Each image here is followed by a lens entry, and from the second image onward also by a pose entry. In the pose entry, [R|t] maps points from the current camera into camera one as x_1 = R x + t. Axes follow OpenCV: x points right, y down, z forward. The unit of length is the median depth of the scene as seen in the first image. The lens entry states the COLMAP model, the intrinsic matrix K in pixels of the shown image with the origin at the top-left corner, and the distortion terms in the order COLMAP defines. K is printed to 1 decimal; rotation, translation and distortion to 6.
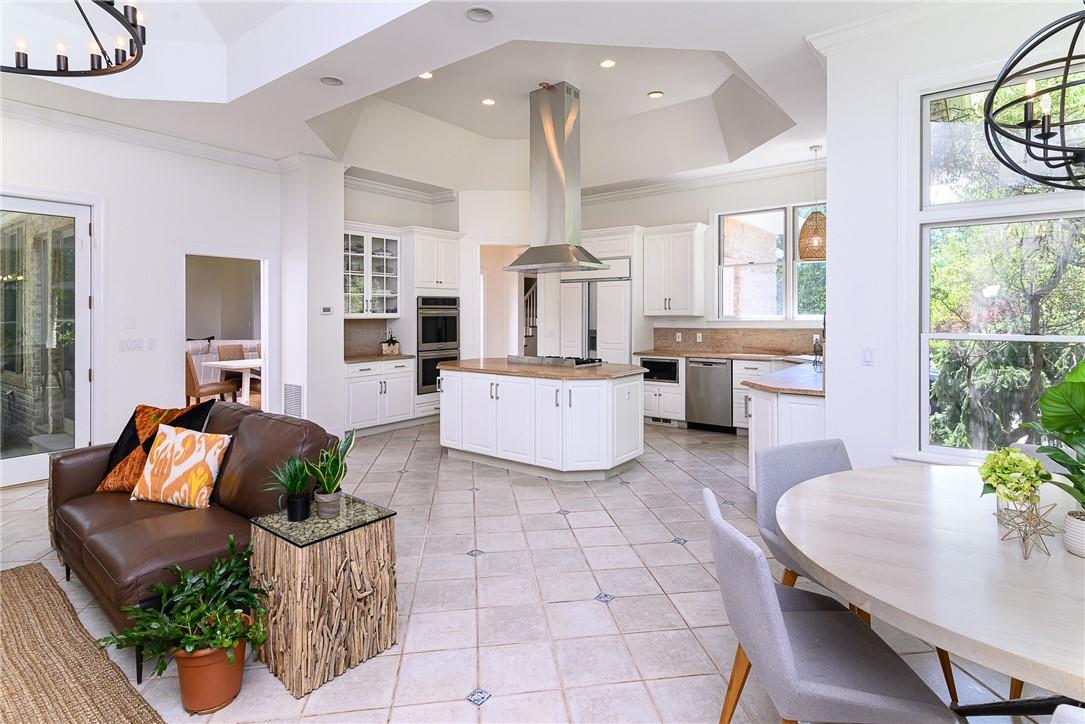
lens RADIAL K [[566.3, 0, 542.8], [0, 566.3, 315.4], [0, 0, 1]] dist [-0.000141, -0.000027]
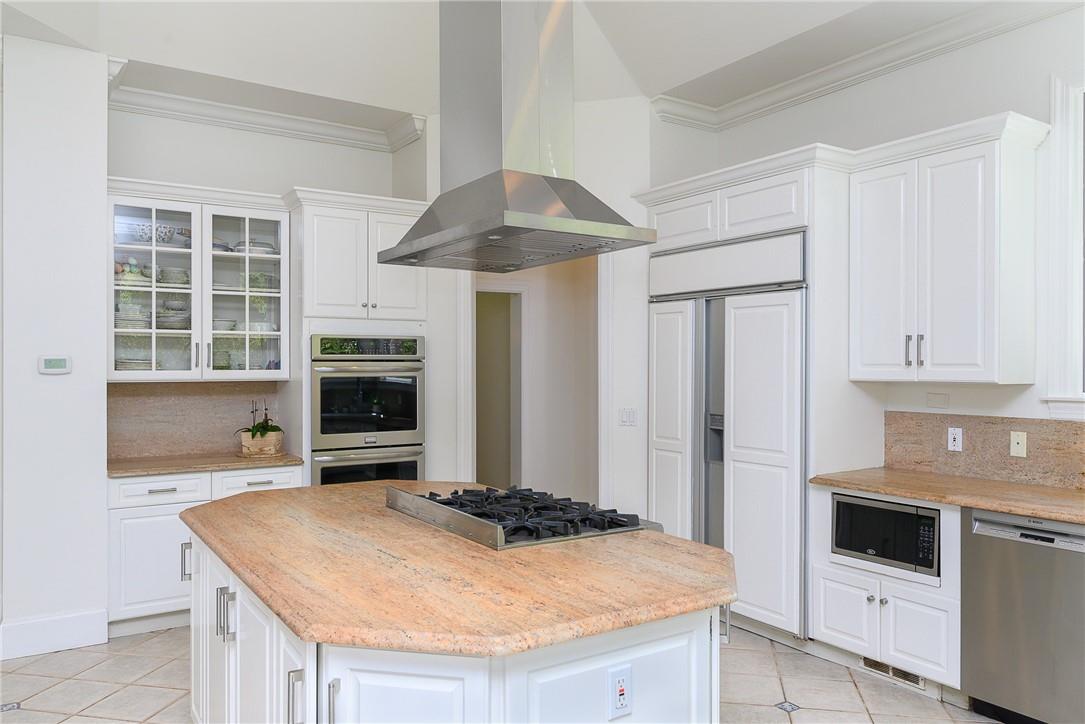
lens RADIAL K [[772.1, 0, 484.5], [0, 772.1, 360.6], [0, 0, 1]] dist [0.002757, 0.001101]
pose [[0.926471, 0.002682, -0.376356, 0.155880], [-0.005417, 0.999966, -0.006207, -0.009078], [0.376326, 0.007790, 0.926454, 0.444461]]
